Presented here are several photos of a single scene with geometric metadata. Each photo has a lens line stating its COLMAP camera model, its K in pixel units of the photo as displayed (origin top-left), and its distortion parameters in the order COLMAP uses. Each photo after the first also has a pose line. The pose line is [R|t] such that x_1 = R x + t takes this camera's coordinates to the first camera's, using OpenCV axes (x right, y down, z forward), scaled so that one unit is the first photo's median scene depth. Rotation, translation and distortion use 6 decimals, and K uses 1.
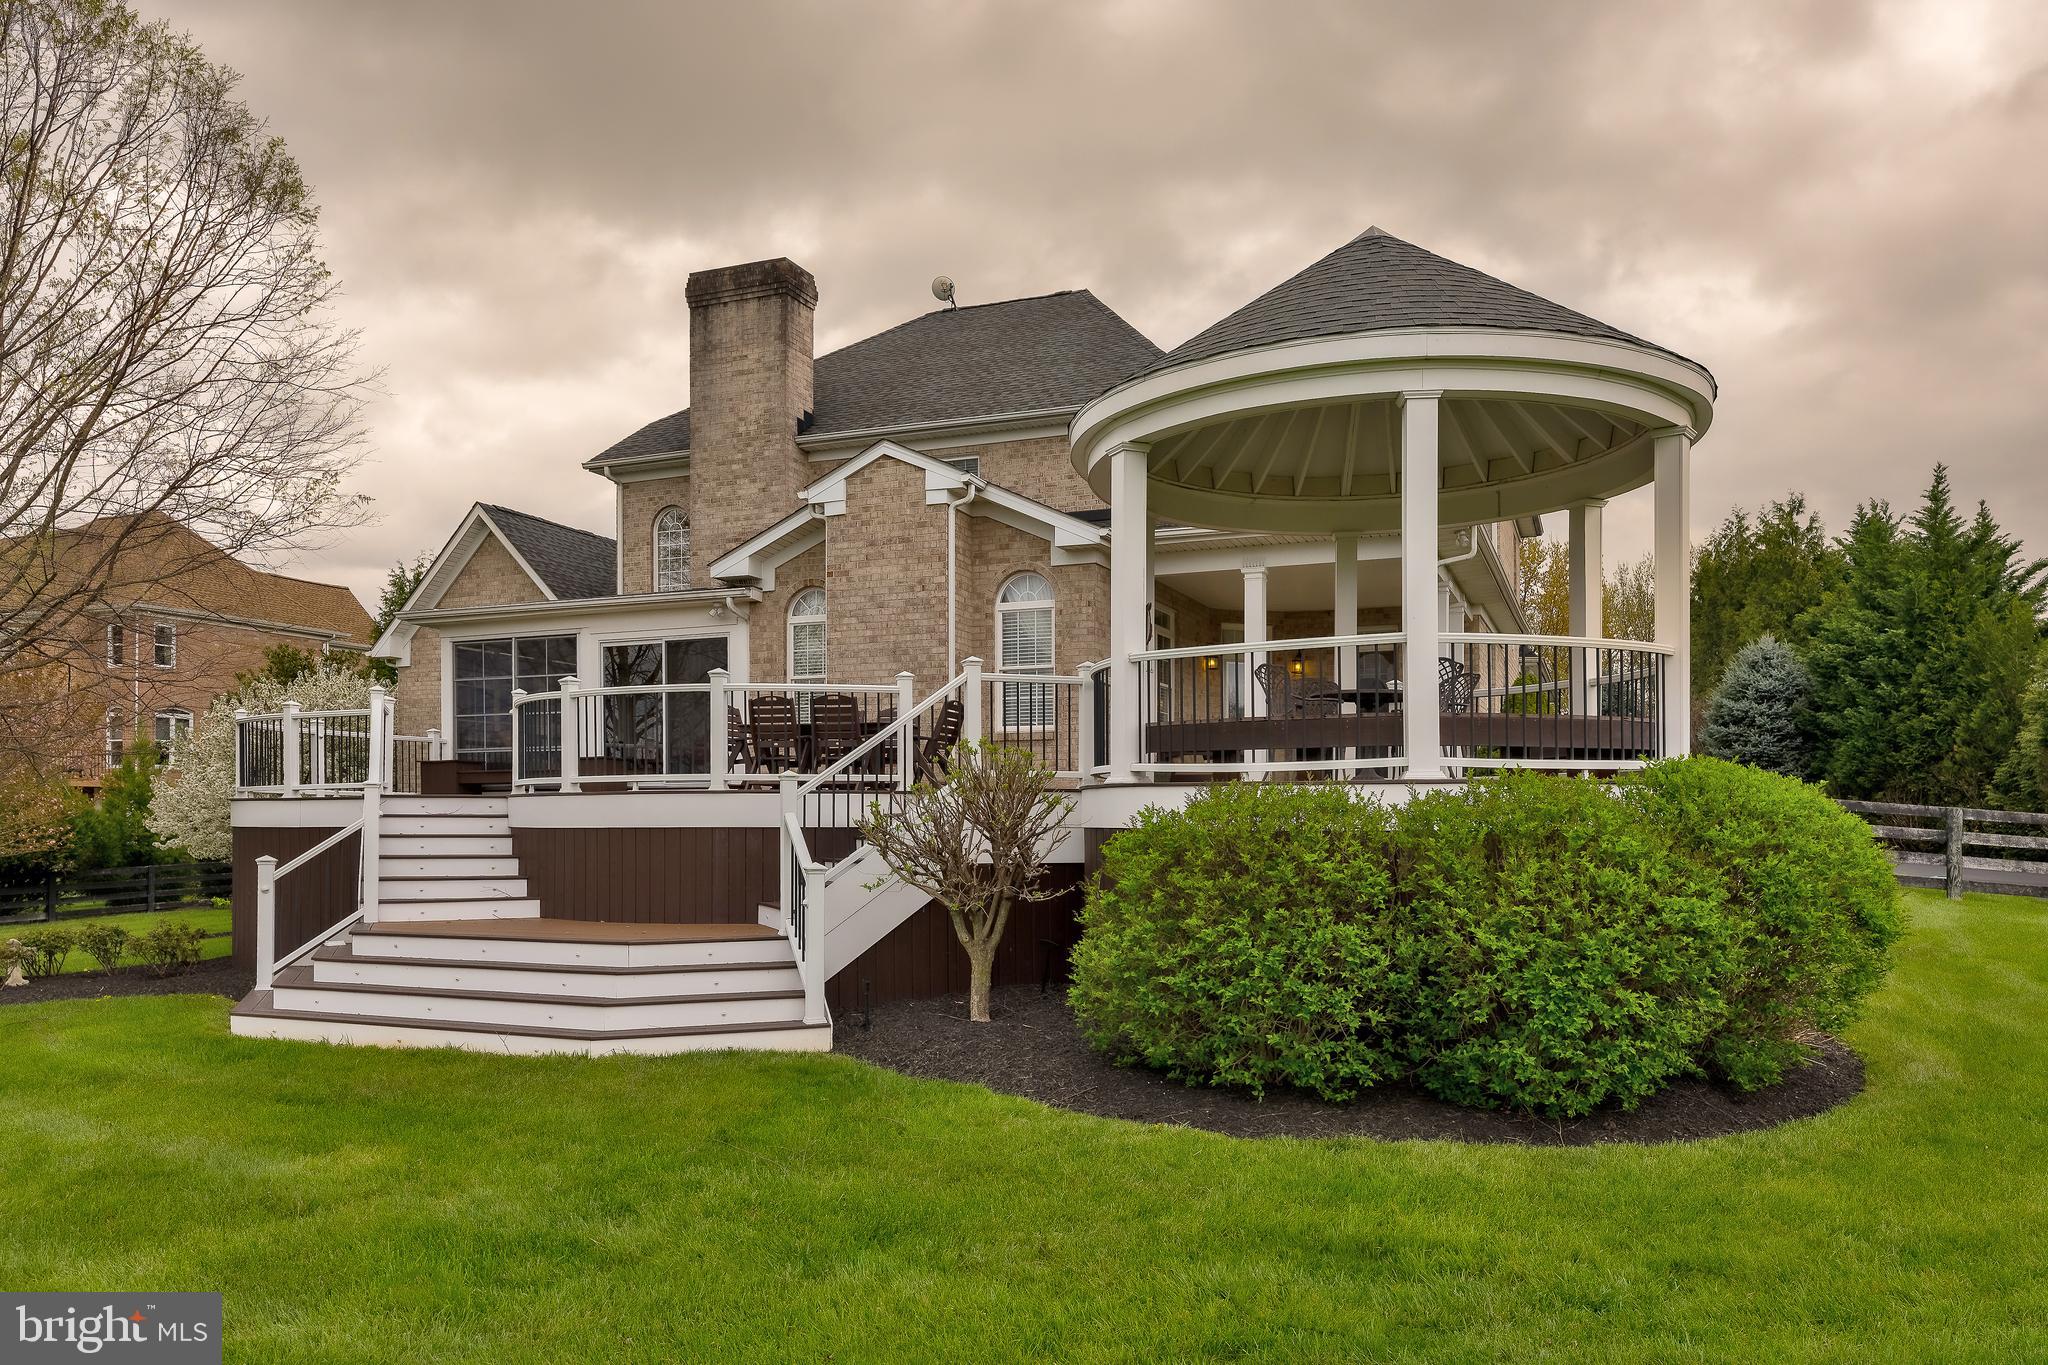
lens RADIAL K [[1351.4, 0, 923.2], [0, 1351.4, 742.4], [0, 0, 1]] dist [0.022188, 0.001984]
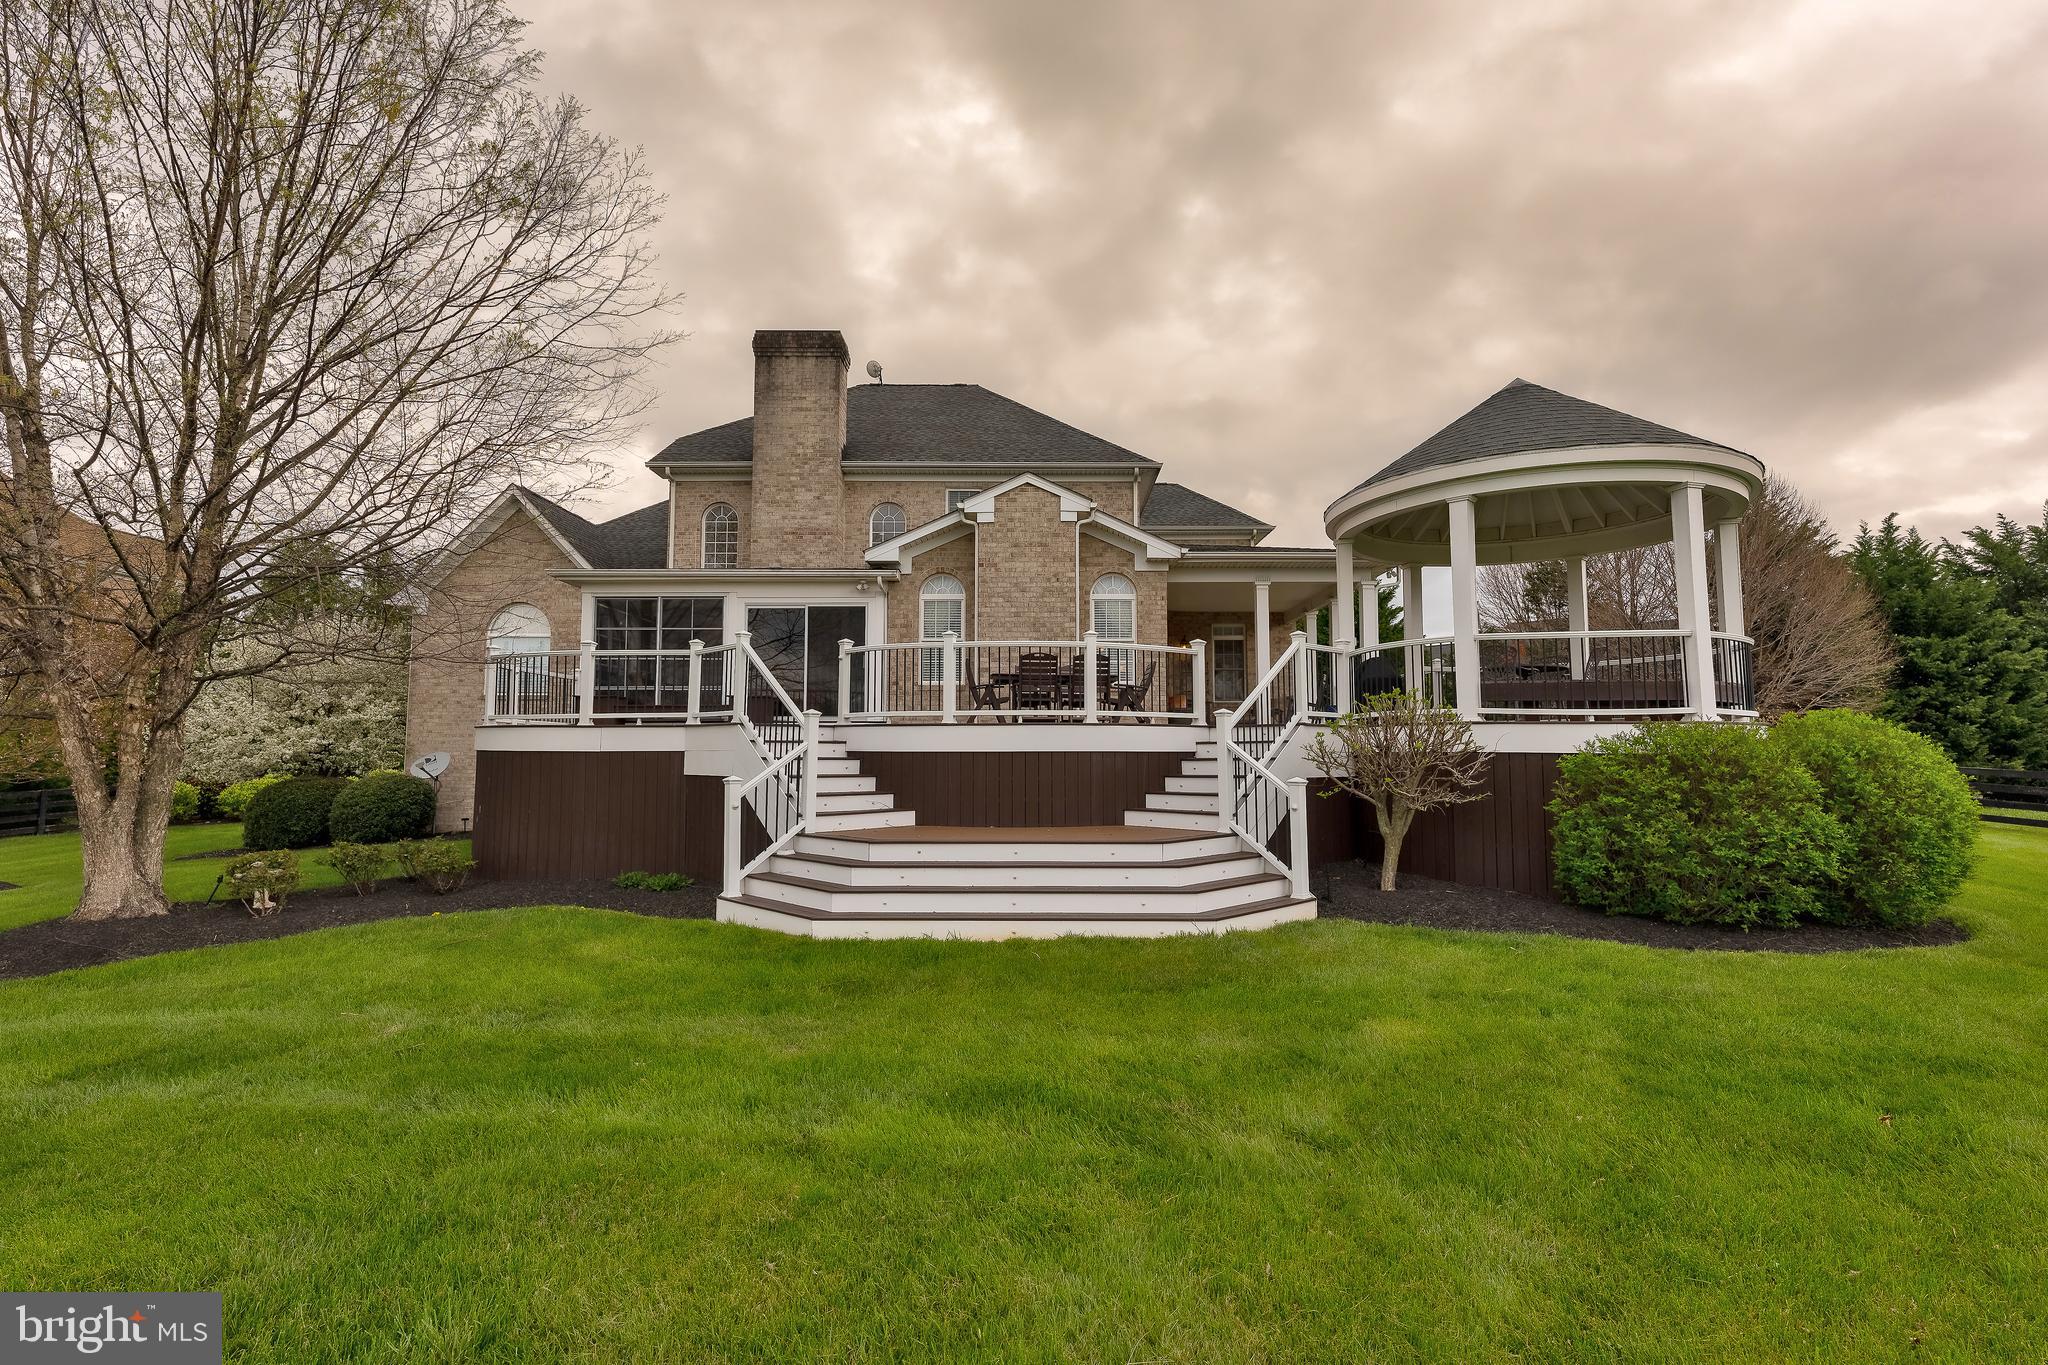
lens RADIAL K [[930.9, 0, 956.2], [0, 930.9, 642.0], [0, 0, 1]] dist [0.000346, -0.000467]
pose [[0.928980, 0.043965, 0.367511, -0.400855], [-0.022327, 0.997768, -0.062927, 0.011230], [-0.369457, 0.050253, 0.927888, 0.135167]]
